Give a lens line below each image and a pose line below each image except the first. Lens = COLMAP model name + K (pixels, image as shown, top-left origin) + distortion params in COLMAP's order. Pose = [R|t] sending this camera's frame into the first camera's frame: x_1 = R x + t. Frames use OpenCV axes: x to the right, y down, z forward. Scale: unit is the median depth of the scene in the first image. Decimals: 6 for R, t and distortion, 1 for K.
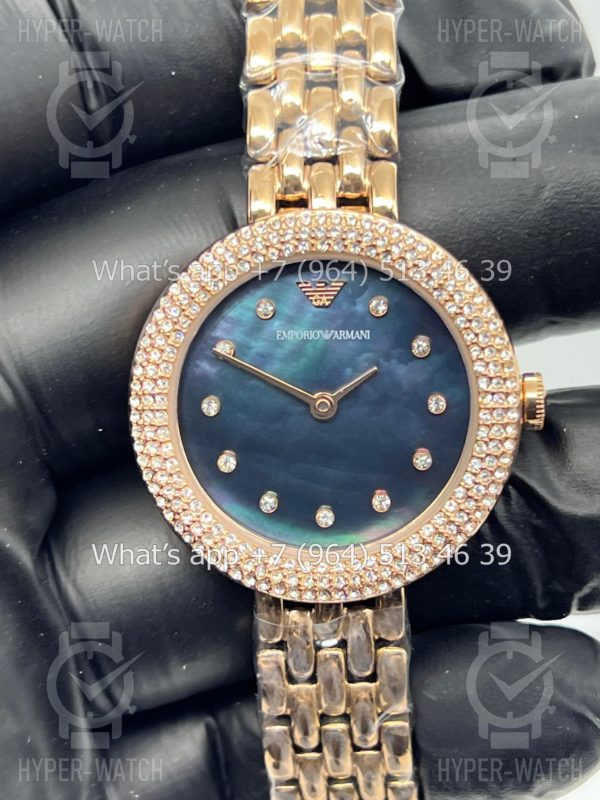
lens RADIAL K [[1895.4, 0, 293.3], [0, 1895.4, 391.1], [0, 0, 1]] dist [0.331198, 0.000000]
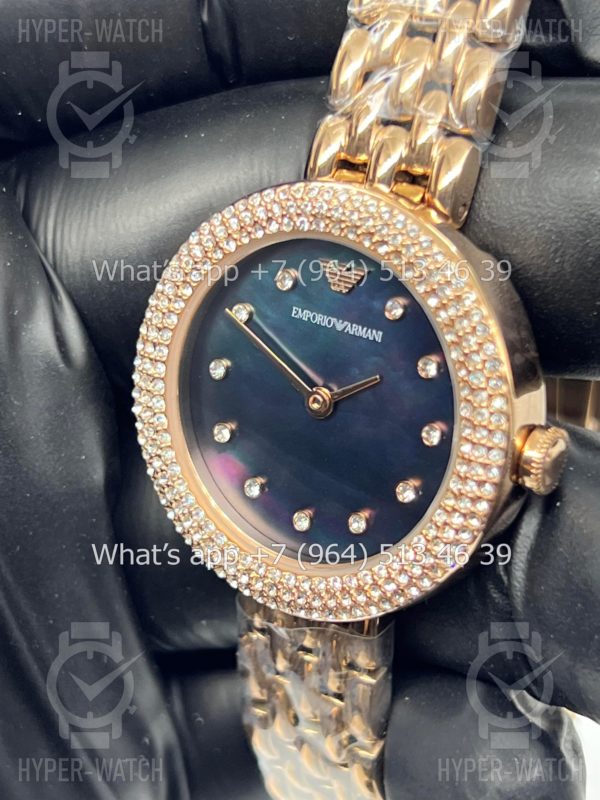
lens RADIAL K [[1895.4, 0, 277.1], [0, 1895.4, 372.9], [0, 0, 1]] dist [0.331198, 0.000000]
pose [[0.859470, 0.254886, -0.443109, 0.393602], [-0.185860, 0.963311, 0.193616, -0.175544], [0.476202, -0.084051, 0.875310, 0.212914]]
